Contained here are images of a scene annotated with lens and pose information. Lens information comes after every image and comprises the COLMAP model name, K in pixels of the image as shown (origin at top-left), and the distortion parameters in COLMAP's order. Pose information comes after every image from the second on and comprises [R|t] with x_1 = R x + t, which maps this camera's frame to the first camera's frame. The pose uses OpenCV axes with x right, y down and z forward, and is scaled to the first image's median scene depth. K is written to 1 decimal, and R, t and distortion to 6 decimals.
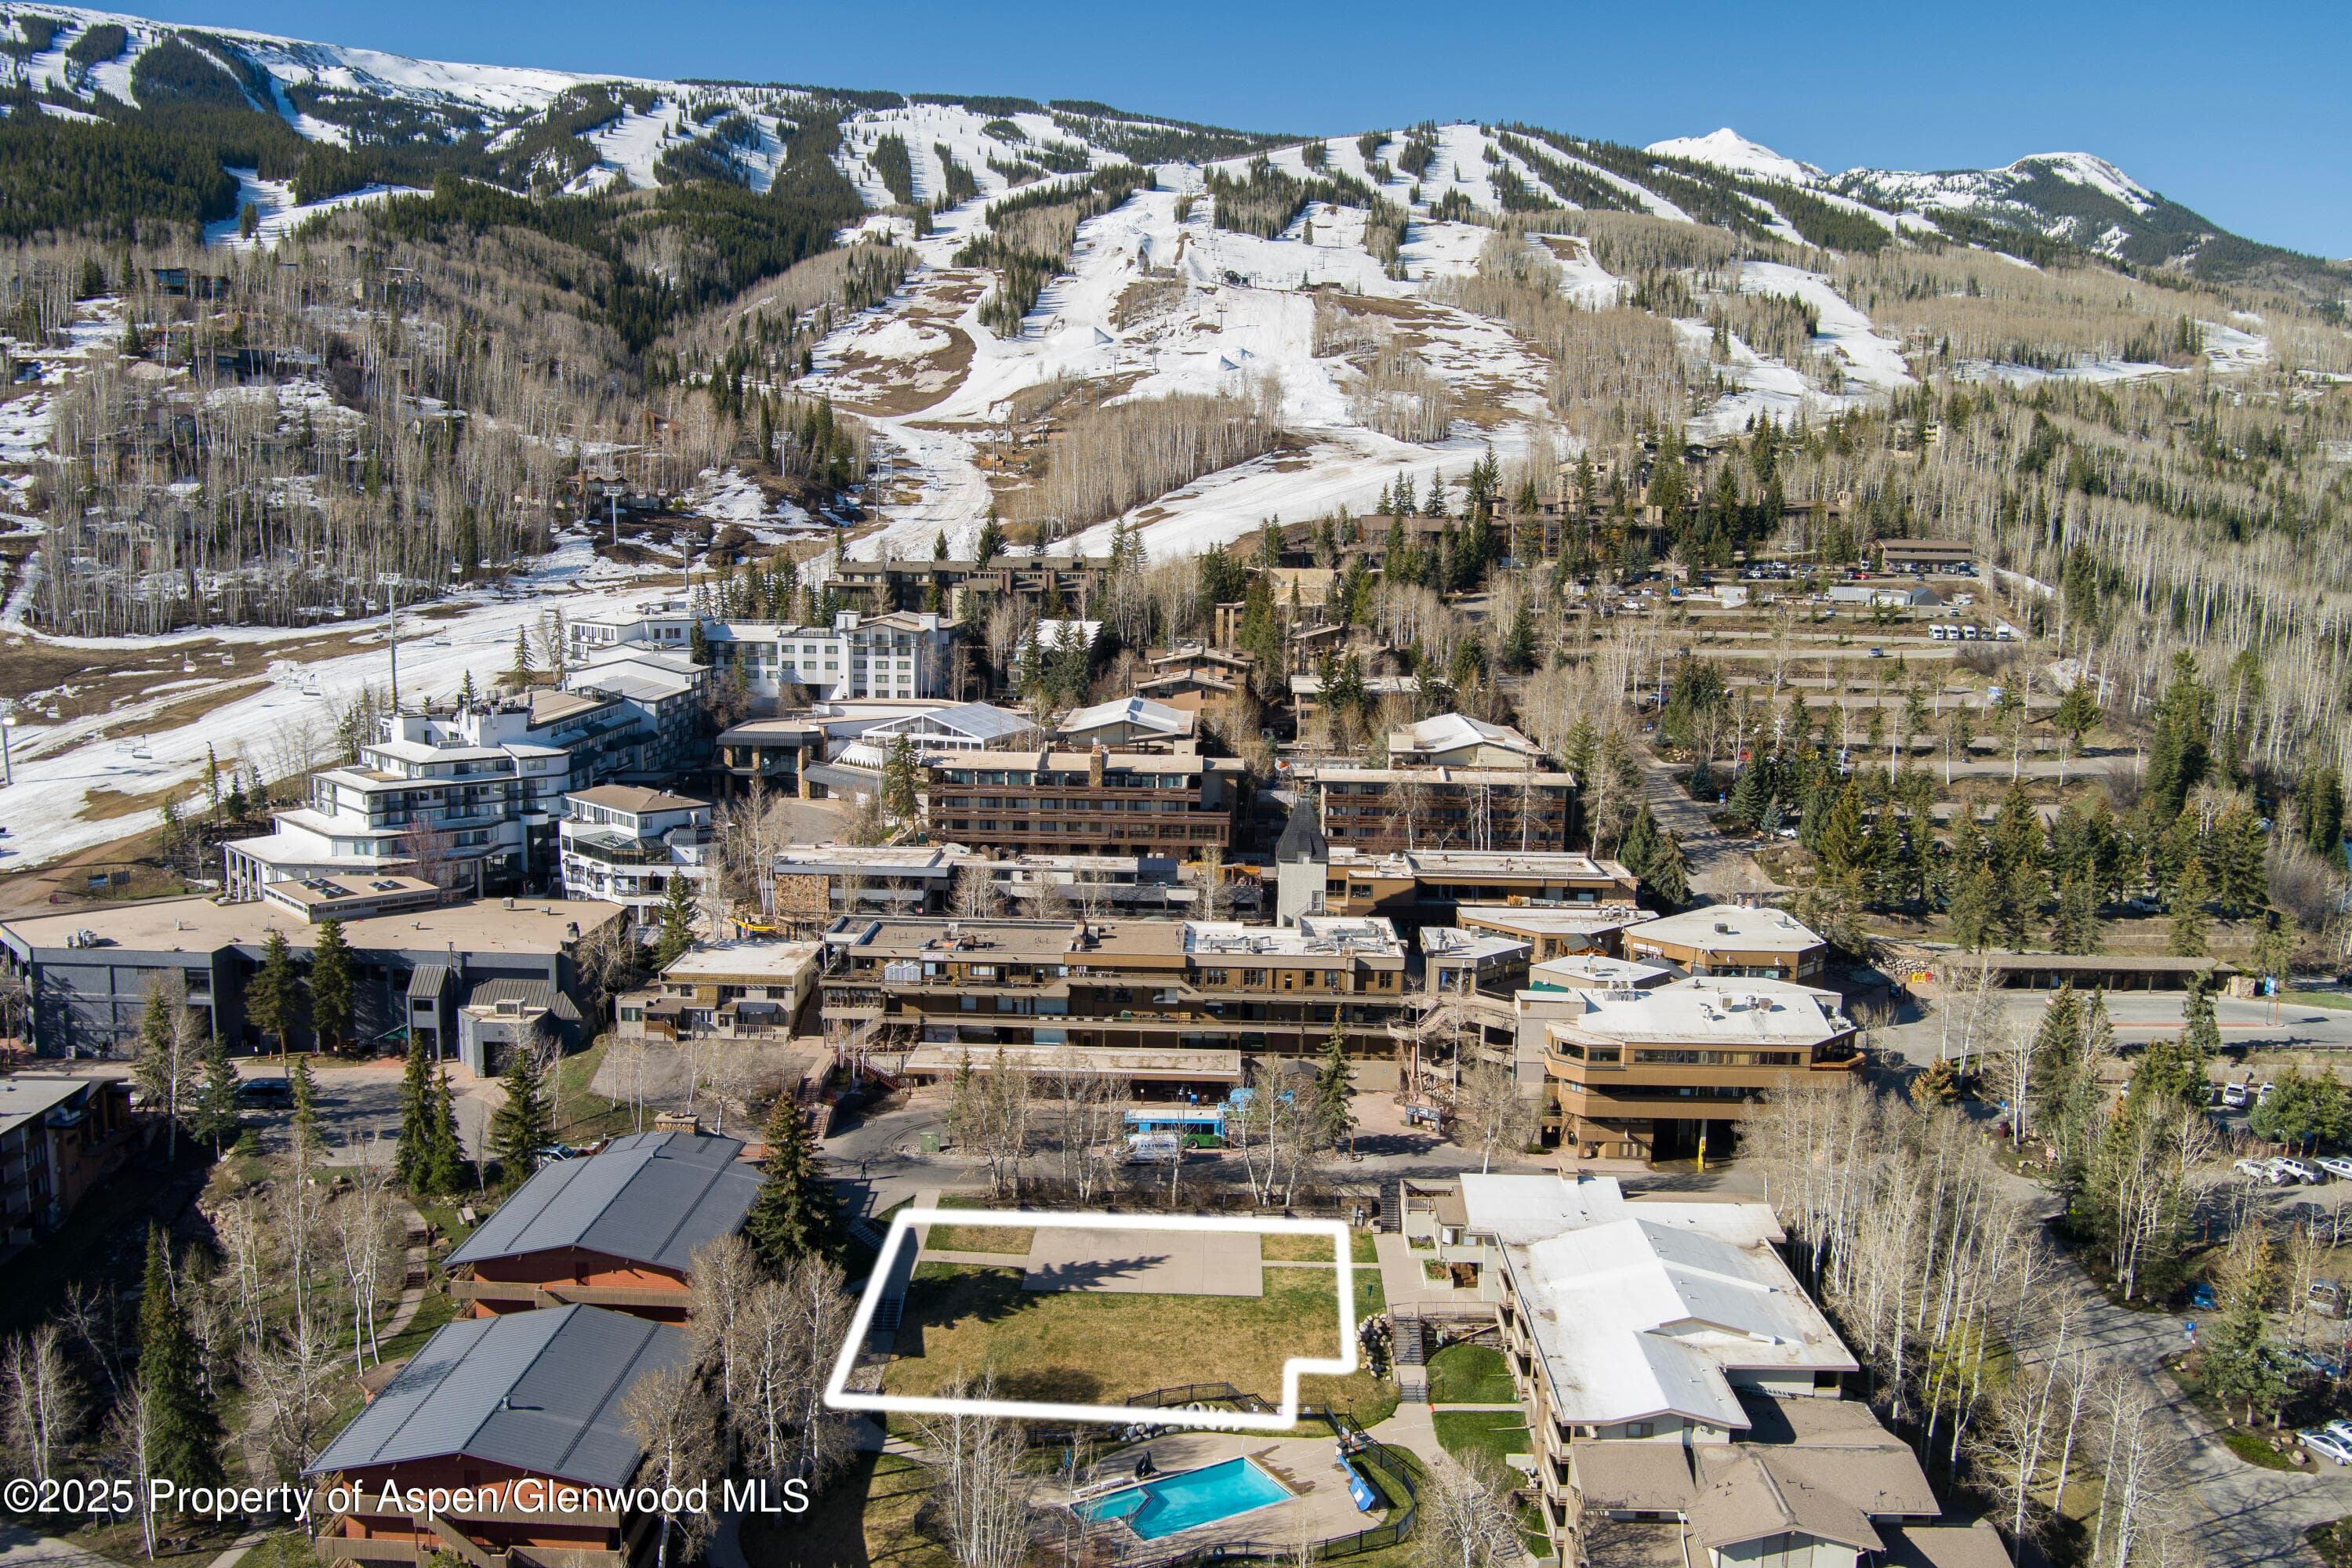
lens RADIAL K [[1887.0, 0, 1172.3], [0, 1887.0, 784.4], [0, 0, 1]] dist [-0.074181, 0.023796]
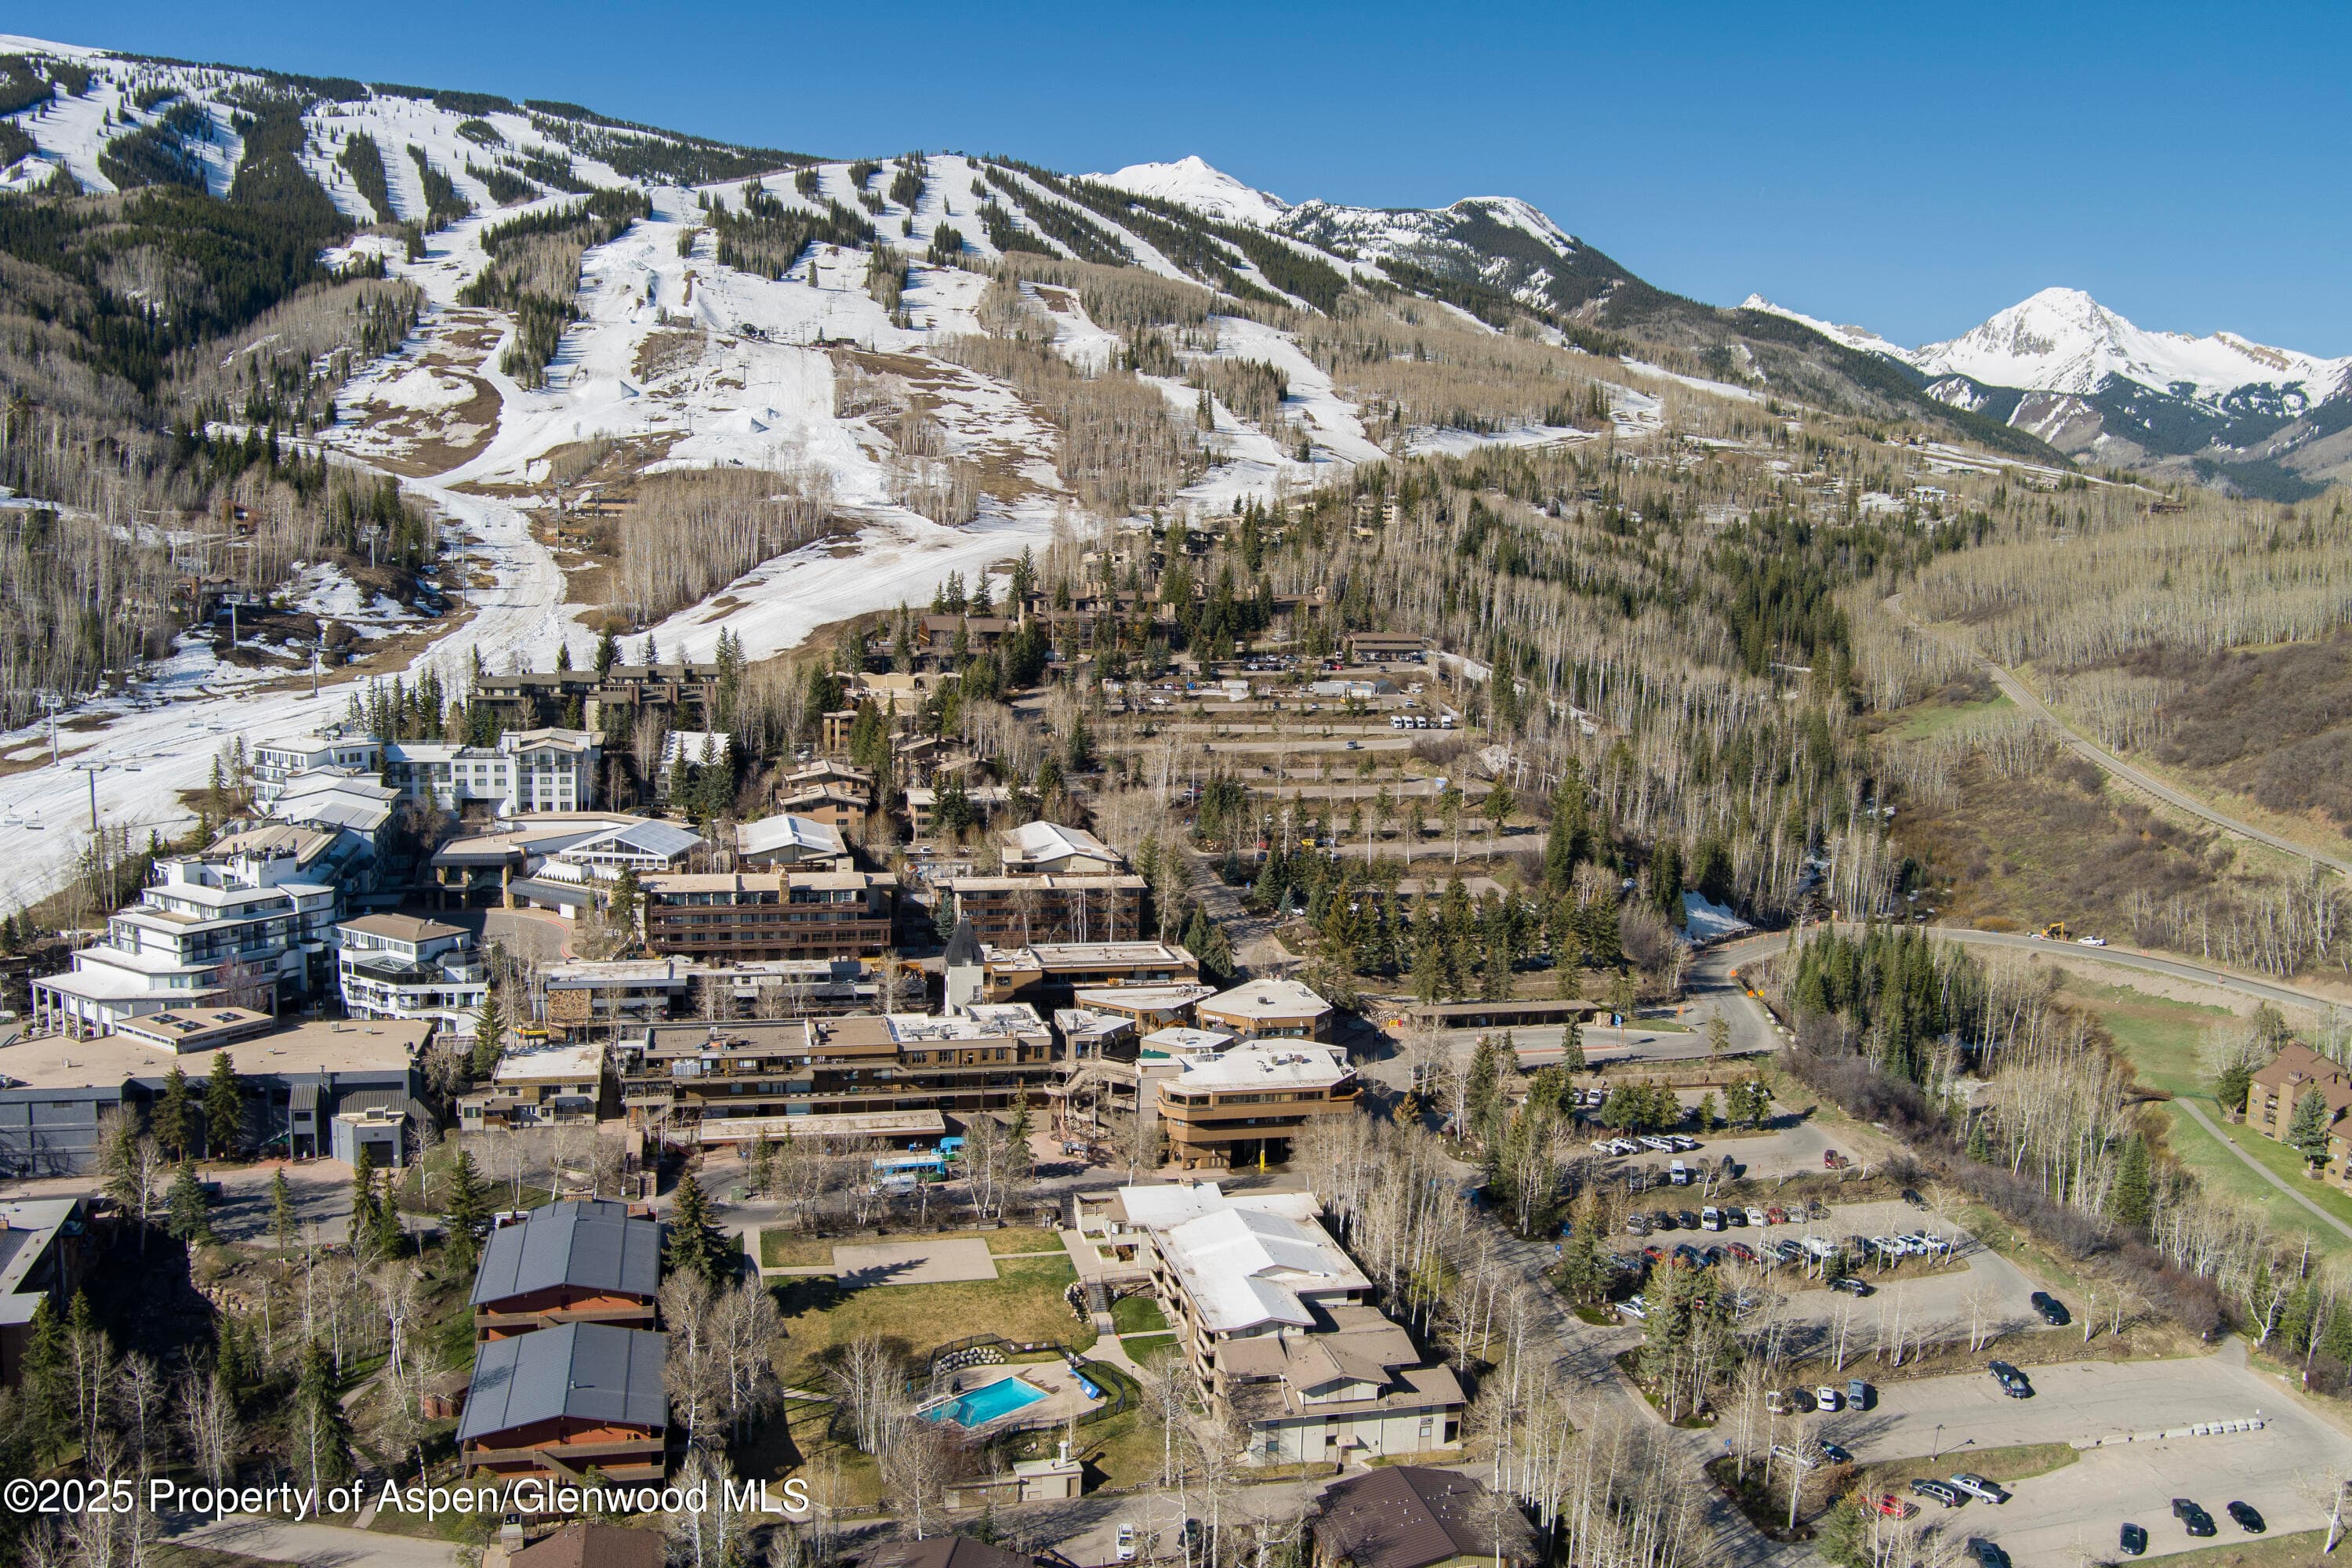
lens RADIAL K [[1887.0, 0, 1169.3], [0, 1887.0, 786.4], [0, 0, 1]] dist [-0.074181, 0.023796]
pose [[0.963648, -0.025246, 0.265980, -0.090809], [0.024776, 0.999680, 0.005123, -0.056188], [-0.266025, 0.001653, 0.963965, -0.217024]]
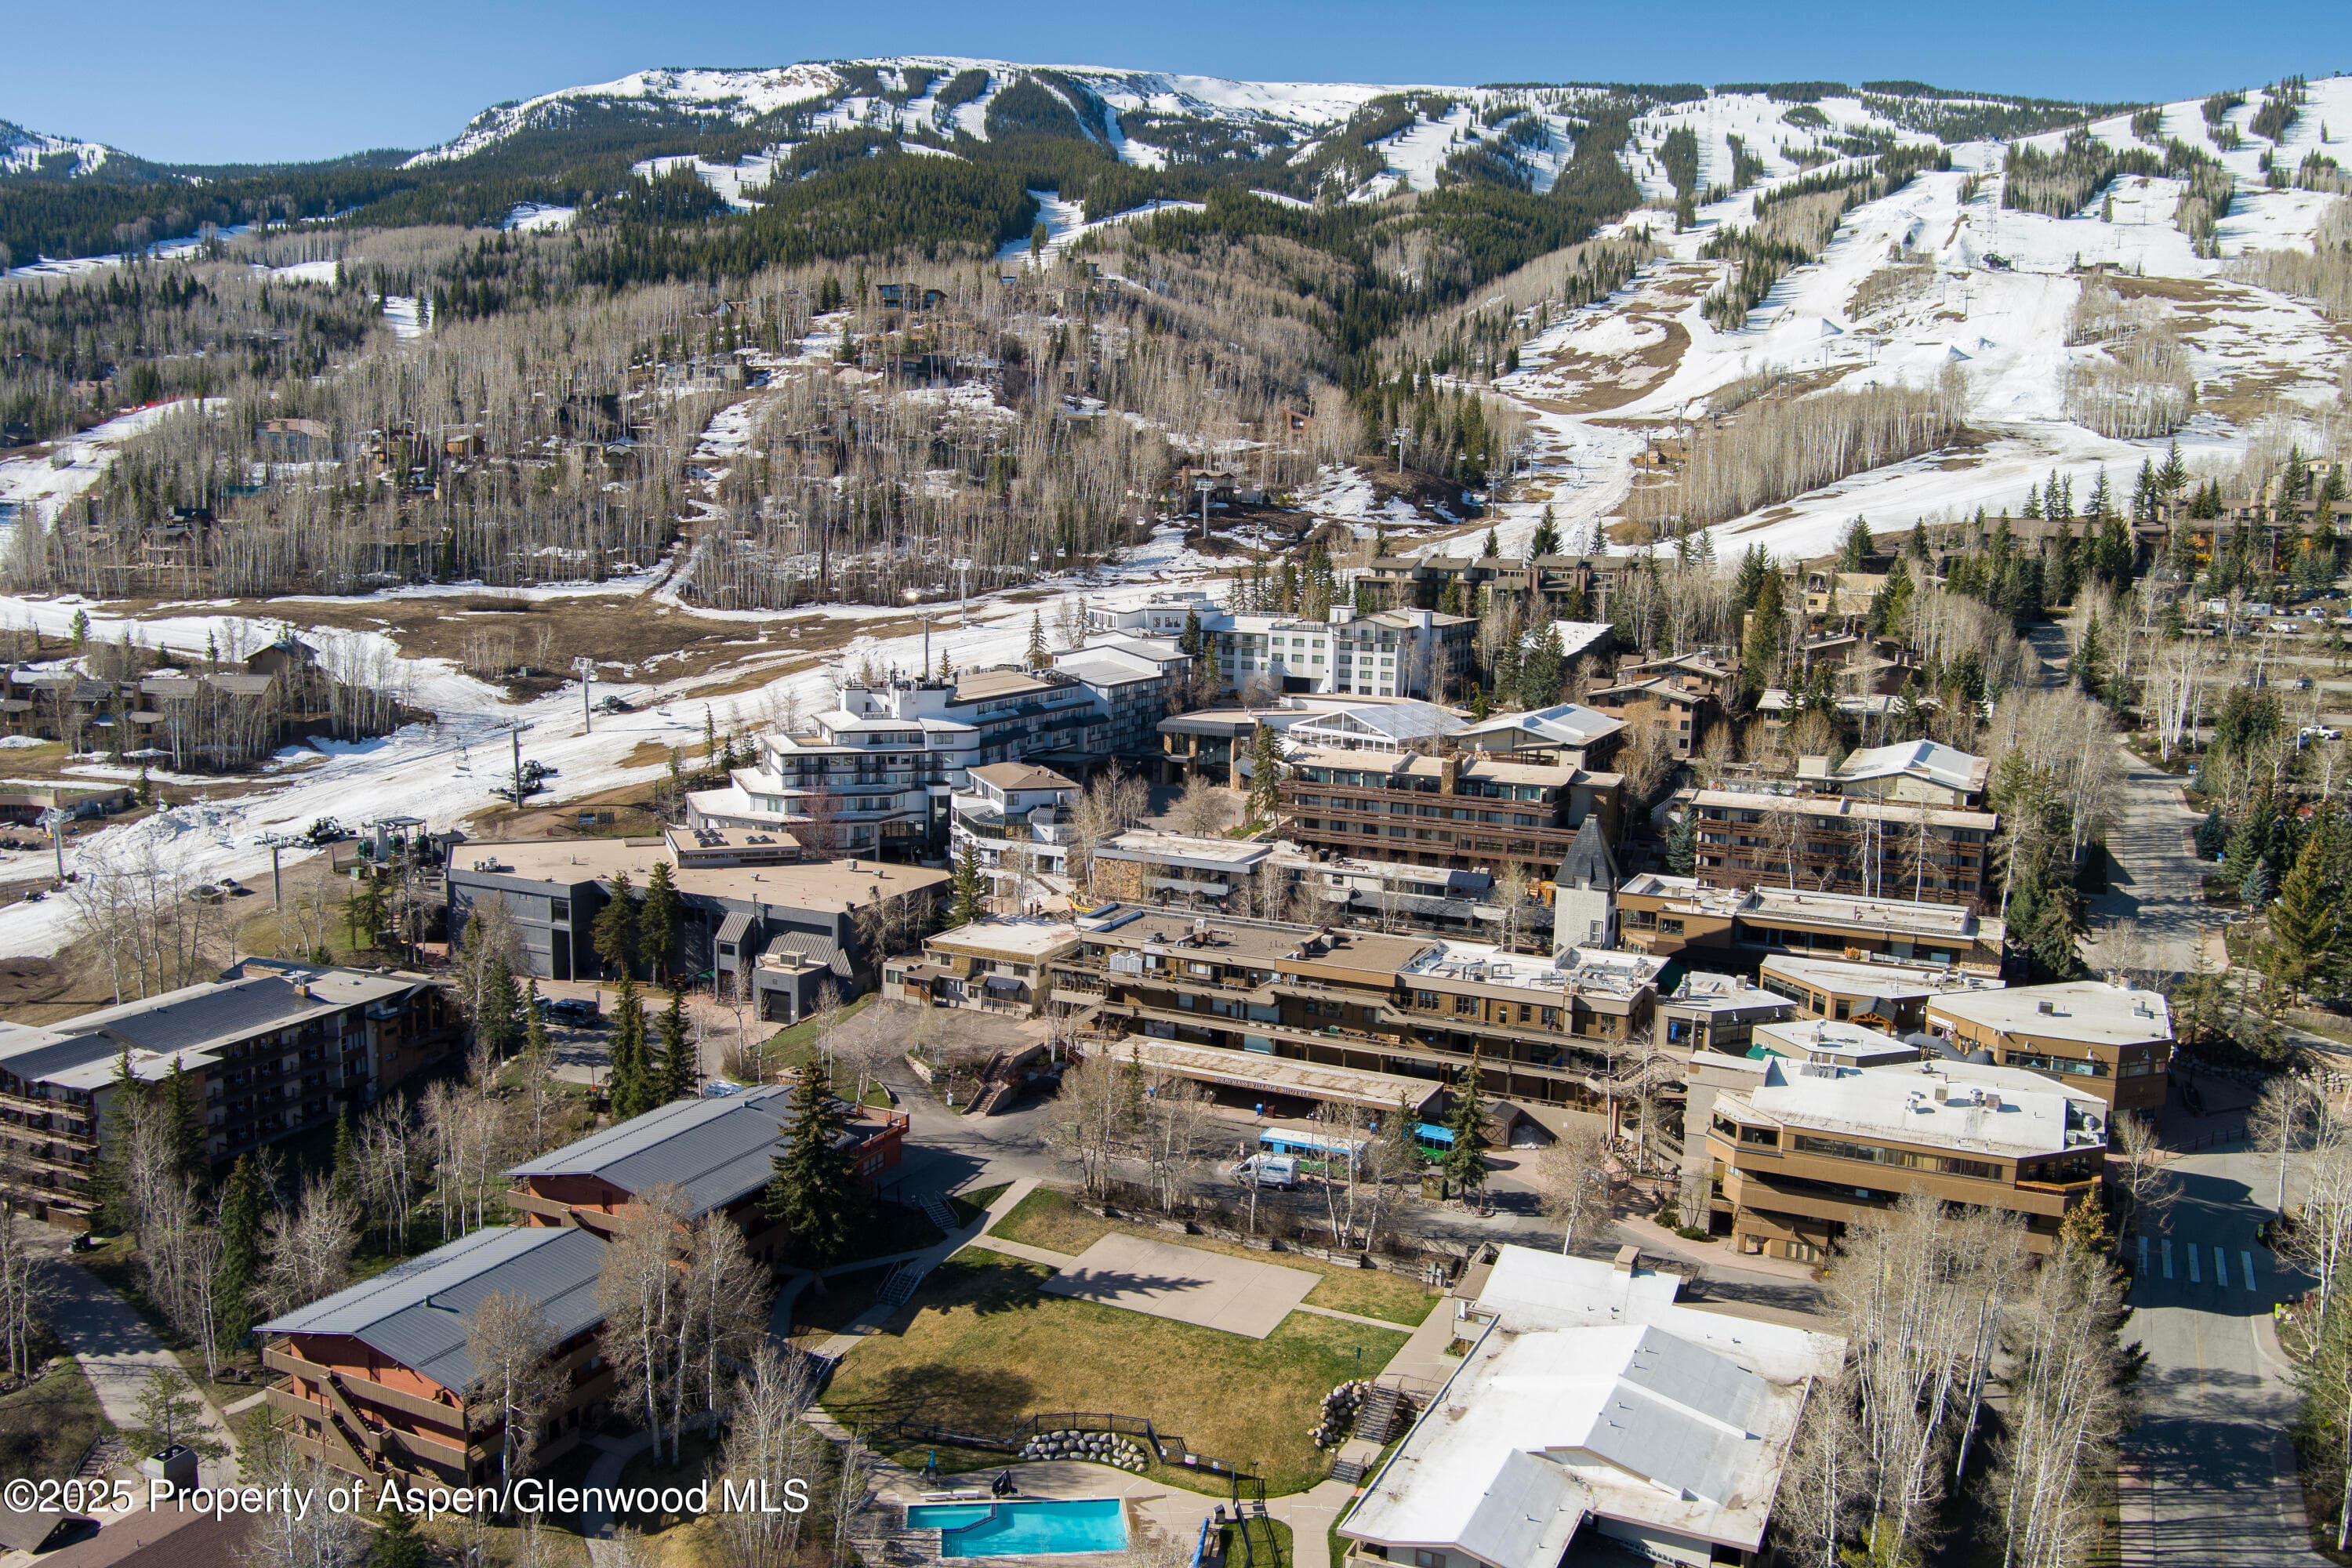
lens RADIAL K [[1887.0, 0, 1173.9], [0, 1887.0, 789.3], [0, 0, 1]] dist [-0.074181, 0.023796]
pose [[0.914281, 0.064002, -0.399993, 0.153211], [-0.063169, 0.997886, 0.015282, -0.004867], [0.400125, 0.011296, 0.916391, 0.052719]]
